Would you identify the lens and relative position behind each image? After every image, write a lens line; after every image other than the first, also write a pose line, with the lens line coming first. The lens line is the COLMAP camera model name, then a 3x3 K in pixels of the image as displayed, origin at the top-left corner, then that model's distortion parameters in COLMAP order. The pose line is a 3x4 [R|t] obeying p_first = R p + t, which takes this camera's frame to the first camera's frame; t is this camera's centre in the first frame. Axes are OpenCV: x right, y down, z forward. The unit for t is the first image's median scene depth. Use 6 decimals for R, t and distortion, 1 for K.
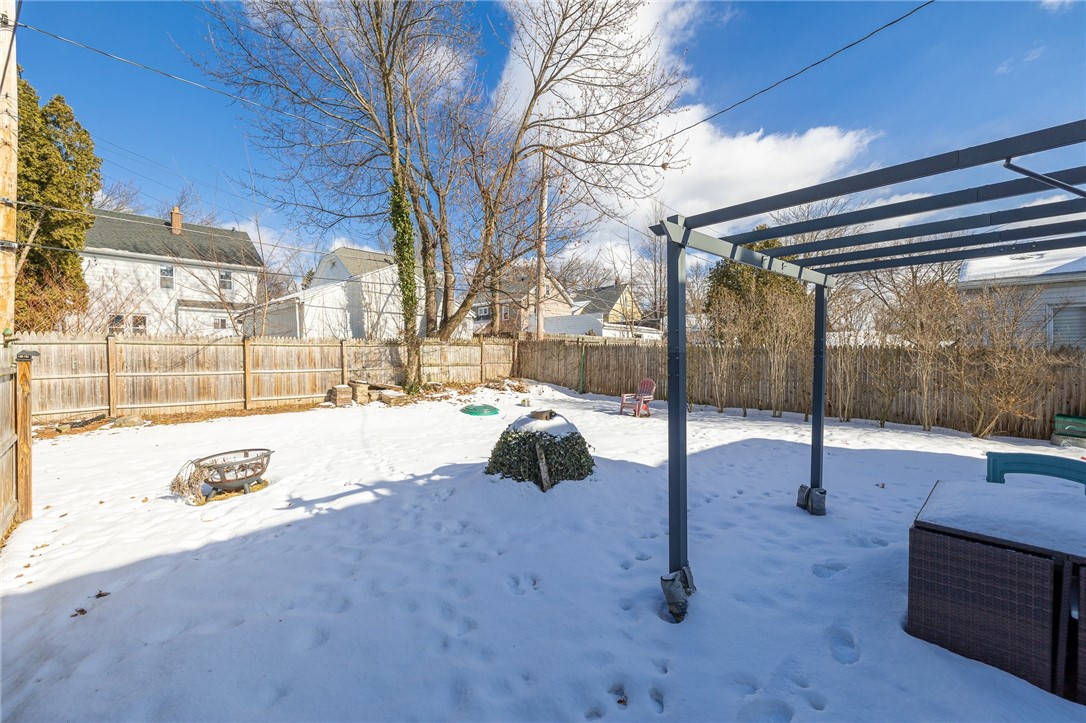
lens RADIAL K [[455.6, 0, 541.2], [0, 455.6, 355.5], [0, 0, 1]] dist [-0.001164, -0.000350]
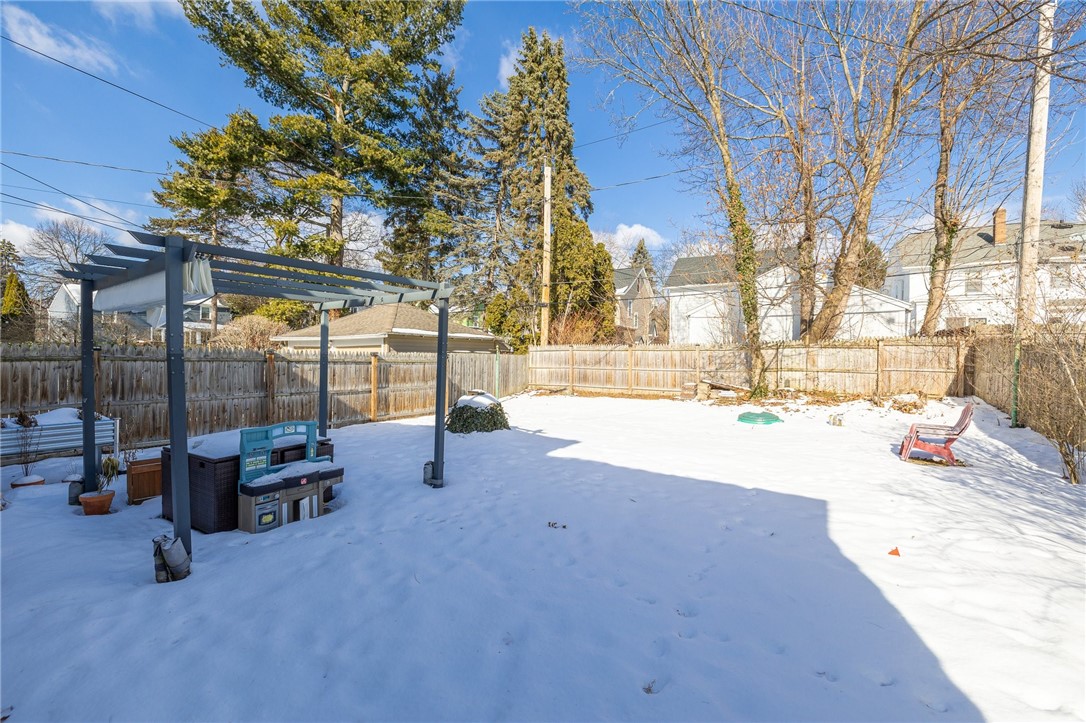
lens RADIAL K [[455.6, 0, 541.2], [0, 455.6, 355.5], [0, 0, 1]] dist [-0.001164, -0.000350]
pose [[0.238533, 0.000375, -0.971134, 0.602101], [-0.010323, 0.999944, -0.002150, -0.000860], [0.971080, 0.010538, 0.238524, 0.312385]]
